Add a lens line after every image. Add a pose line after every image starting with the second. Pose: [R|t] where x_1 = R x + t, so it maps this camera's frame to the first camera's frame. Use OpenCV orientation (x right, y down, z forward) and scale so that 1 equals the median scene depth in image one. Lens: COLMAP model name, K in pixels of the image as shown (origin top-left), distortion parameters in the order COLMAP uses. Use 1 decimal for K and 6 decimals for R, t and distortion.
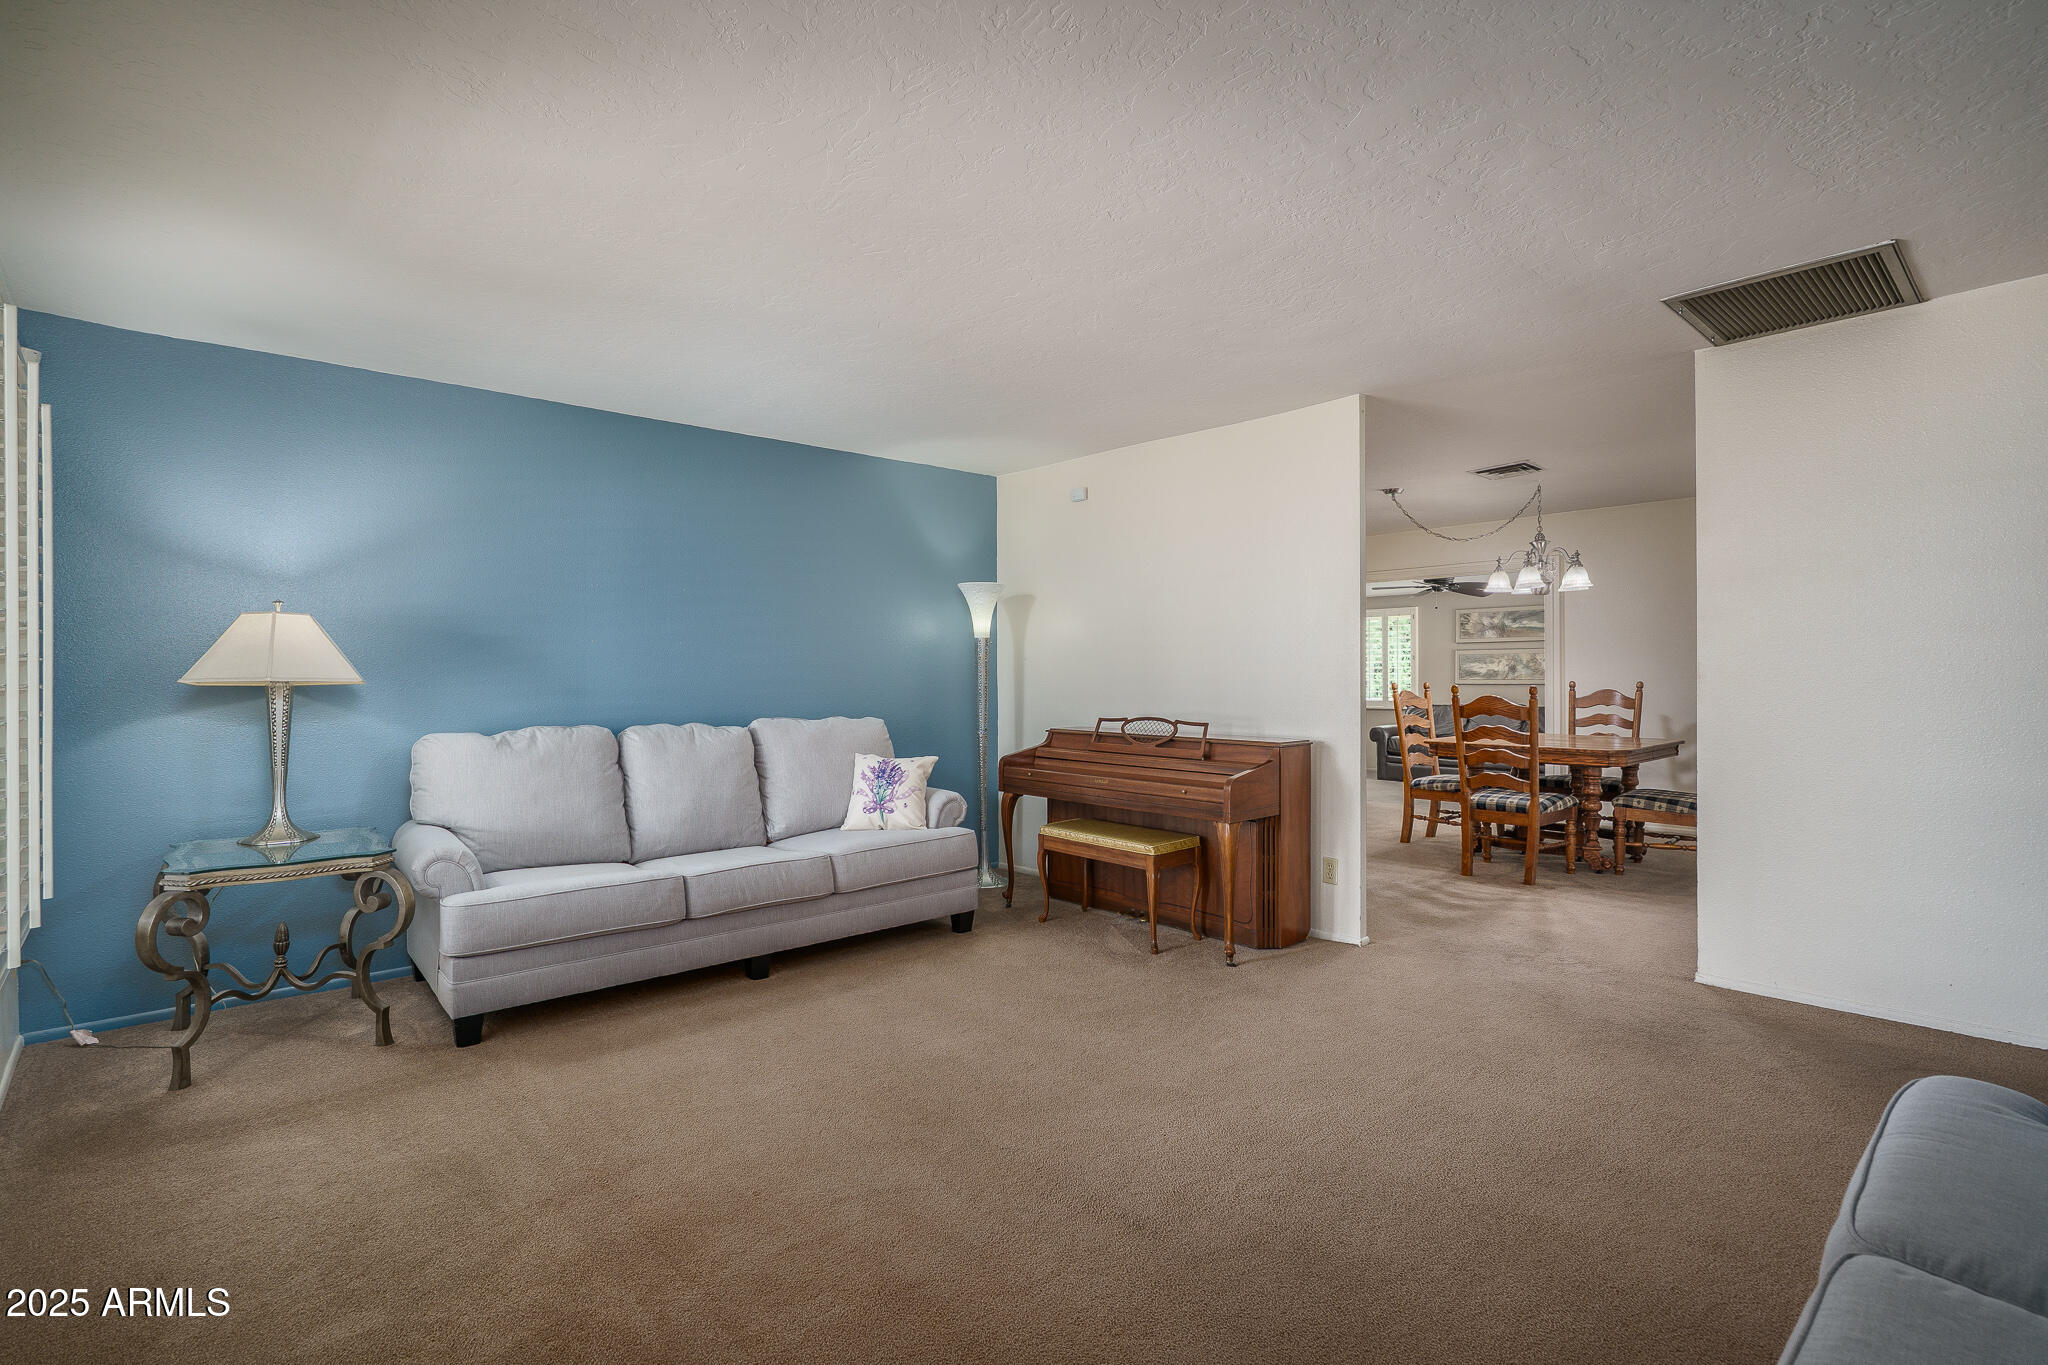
lens RADIAL K [[967.9, 0, 1021.4], [0, 967.9, 690.2], [0, 0, 1]] dist [0.002933, 0.000666]
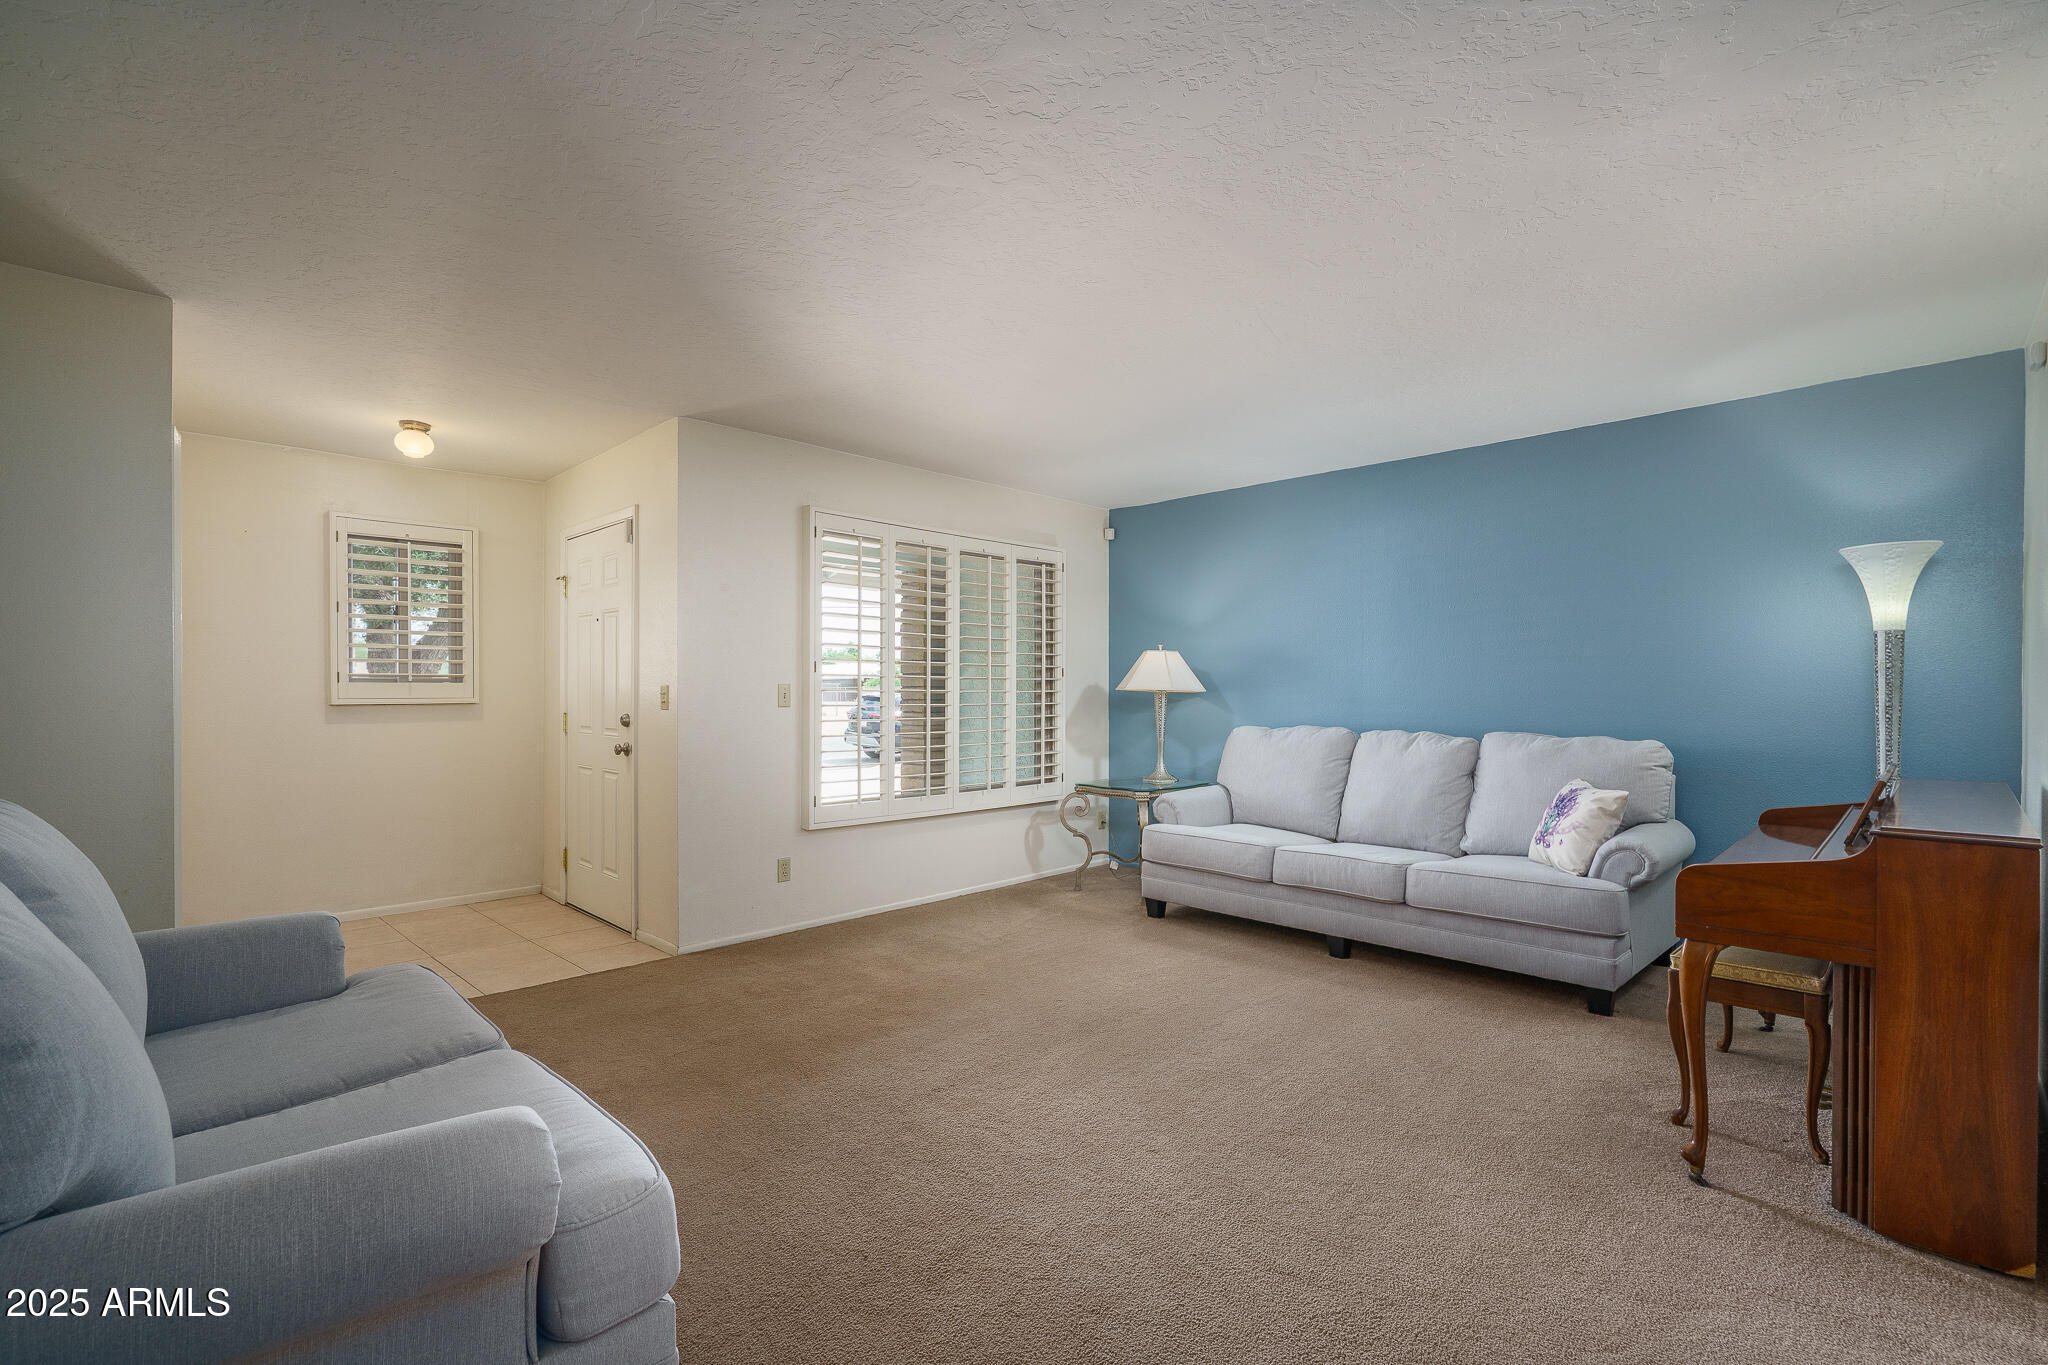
lens RADIAL K [[931.8, 0, 1011.3], [0, 931.8, 690.2], [0, 0, 1]] dist [-0.000453, 0.000119]
pose [[0.046910, 0.011893, -0.998828, 0.748934], [-0.008649, 0.999896, 0.011499, -0.022750], [0.998862, 0.008099, 0.047008, 0.528050]]
